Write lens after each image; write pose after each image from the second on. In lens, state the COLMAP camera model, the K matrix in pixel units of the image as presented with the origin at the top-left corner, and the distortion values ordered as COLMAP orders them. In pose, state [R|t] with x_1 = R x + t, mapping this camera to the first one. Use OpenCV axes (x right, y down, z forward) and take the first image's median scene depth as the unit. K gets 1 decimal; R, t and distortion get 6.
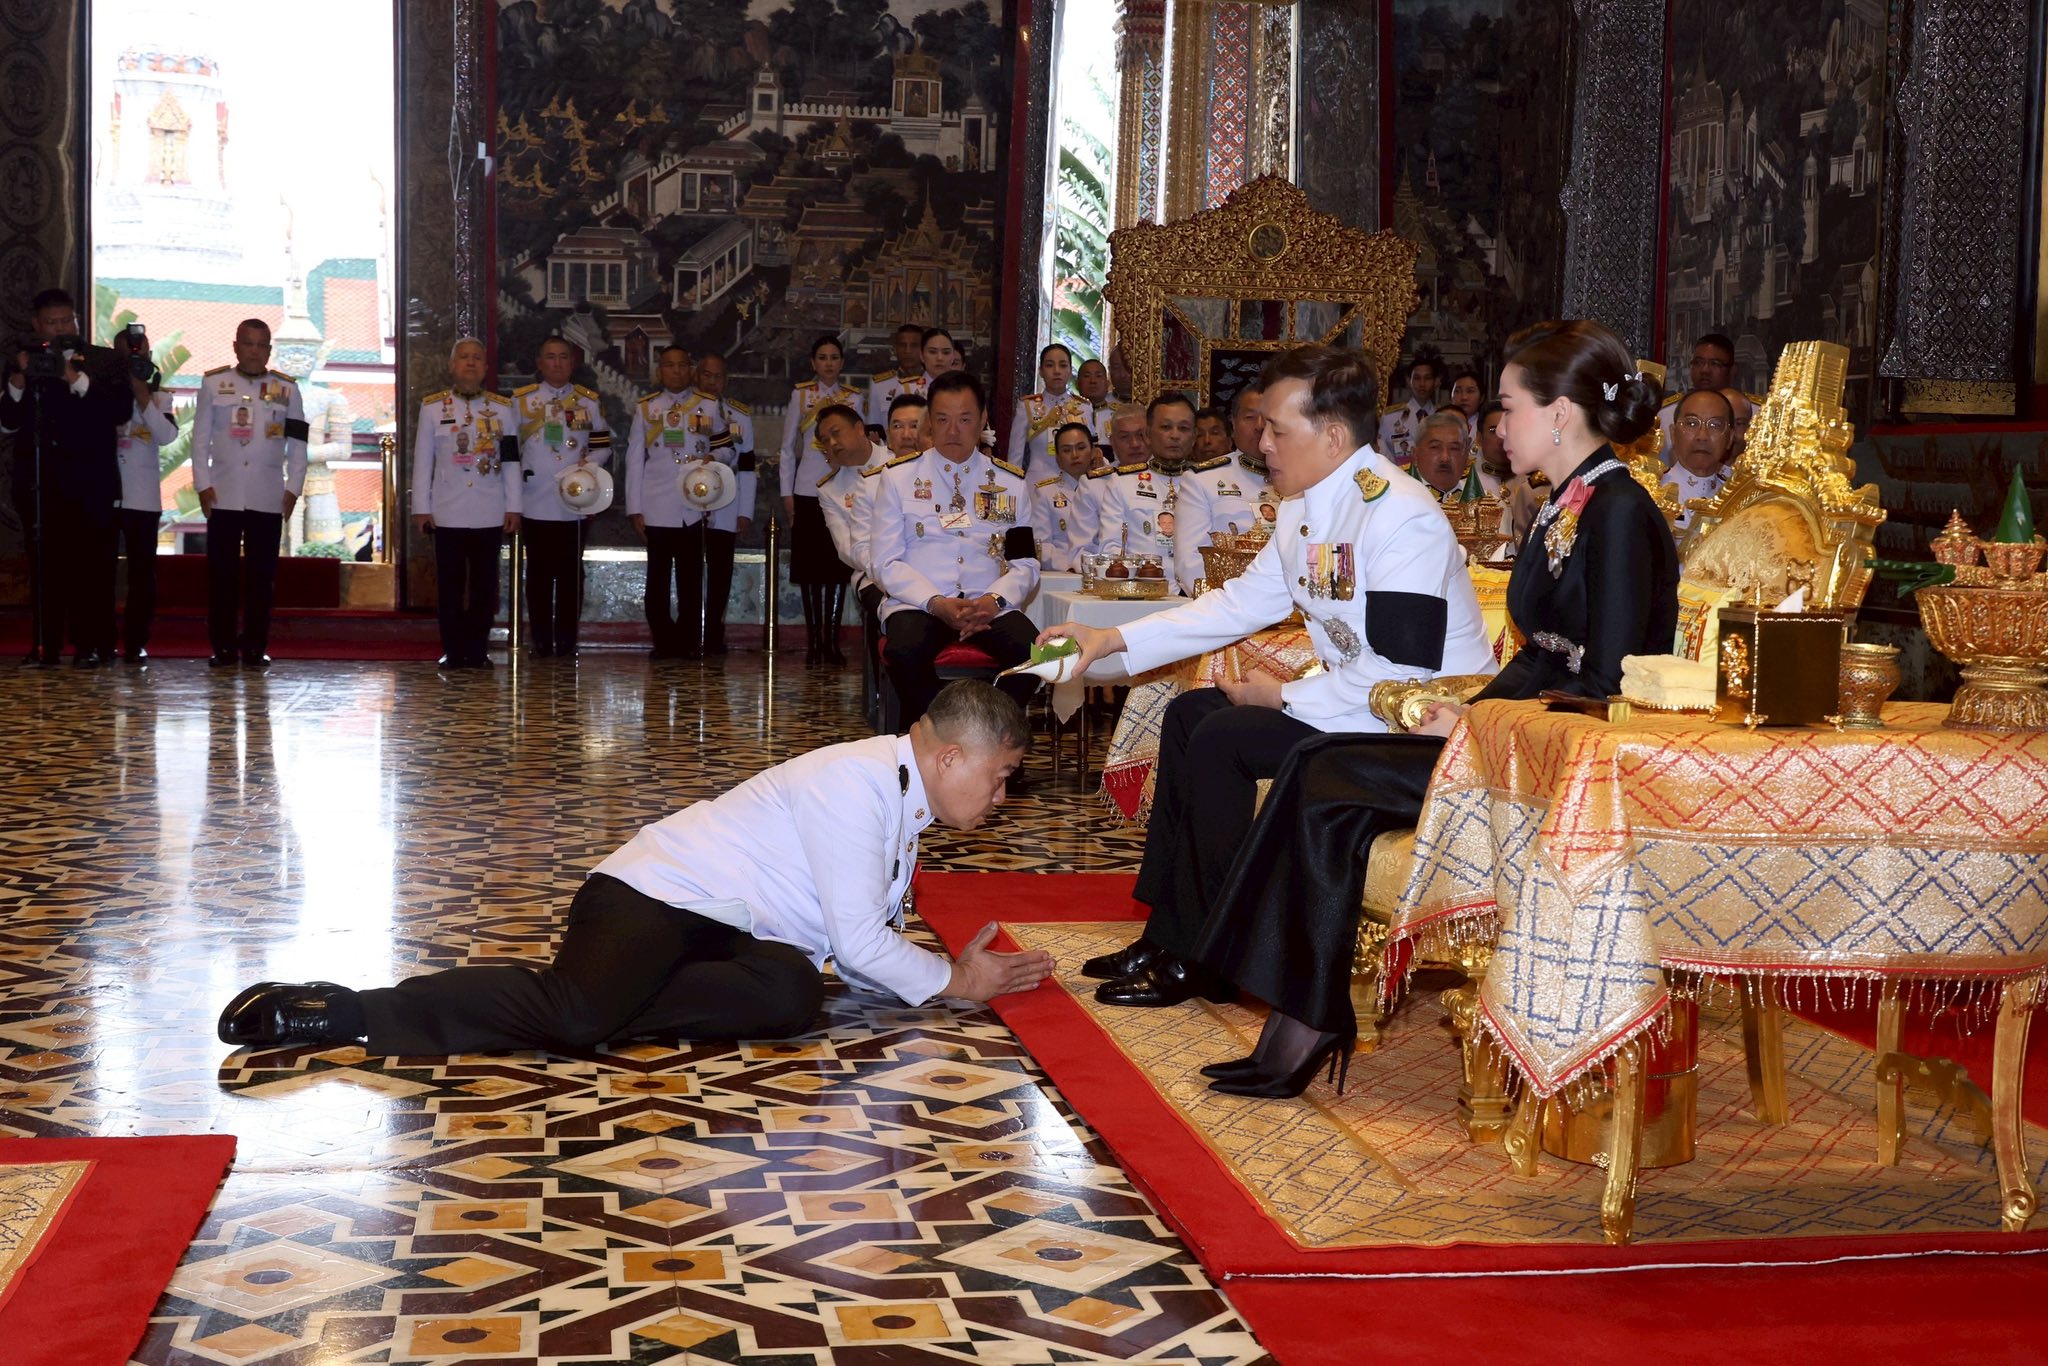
lens RADIAL K [[2627.4, 0, 1024.0], [0, 2627.4, 683.0], [0, 0, 1]] dist [0.003903, 0.030670]
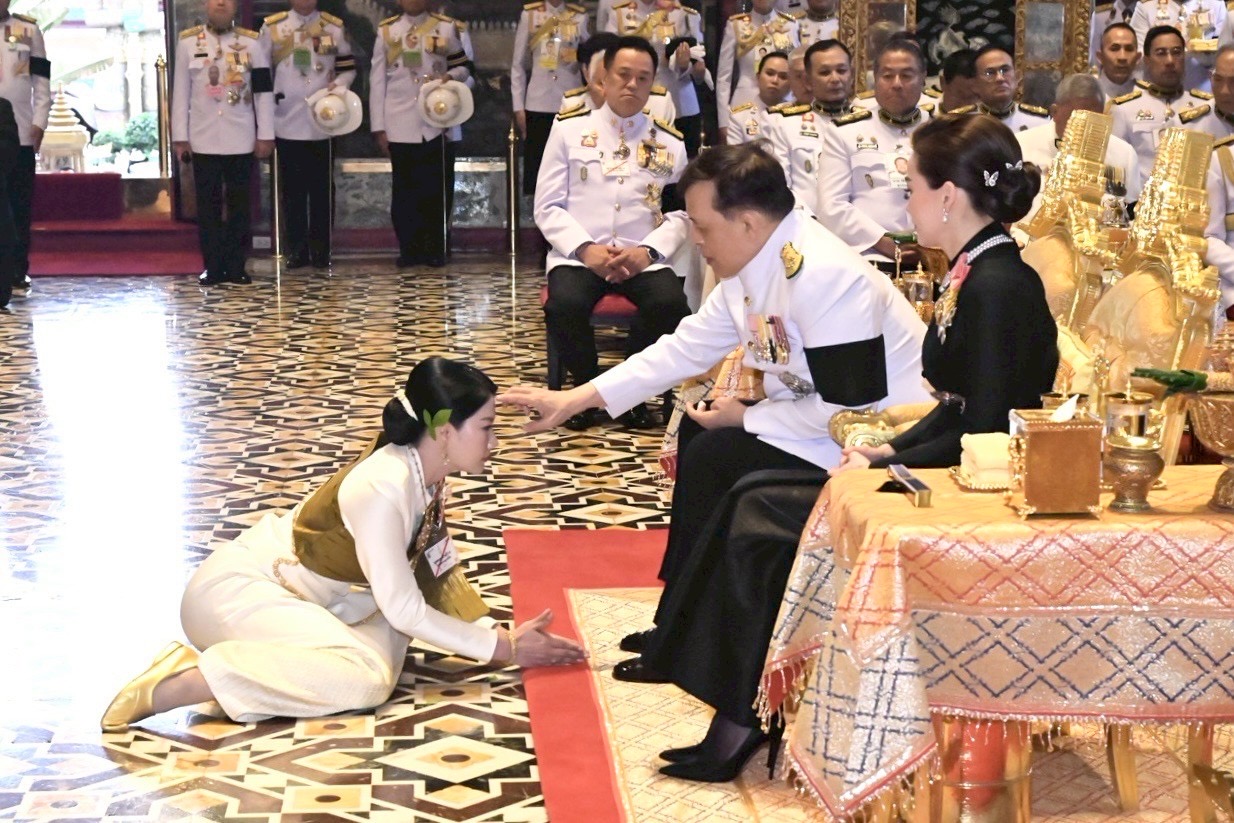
lens RADIAL K [[2596.3, 0, 603.2], [0, 2596.3, 469.8], [0, 0, 1]] dist [-0.016583, 0.179799]
pose [[0.993660, -0.004664, -0.112329, 0.168098], [0.016629, 0.994246, 0.105820, -0.102041], [0.111189, -0.107017, 0.988020, -0.146142]]
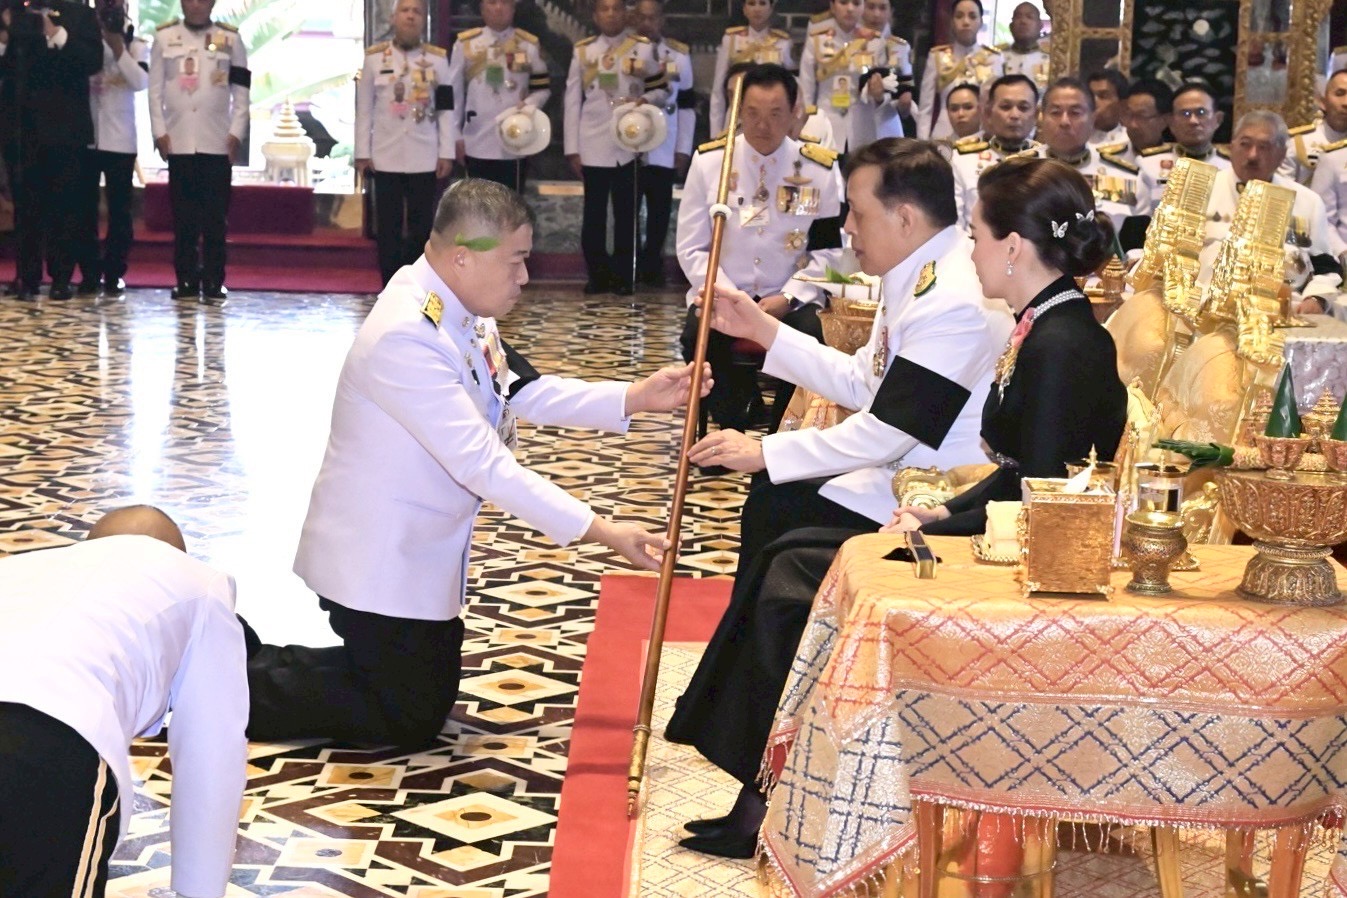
lens RADIAL K [[2657.9, 0, 673.5], [0, 2657.9, 449.0], [0, 0, 1]] dist [-0.008502, 0.185588]
pose [[0.981325, 0.035807, -0.188996, 0.261060], [-0.019841, 0.996123, 0.085700, -0.105494], [0.191332, -0.080350, 0.978231, -0.094272]]
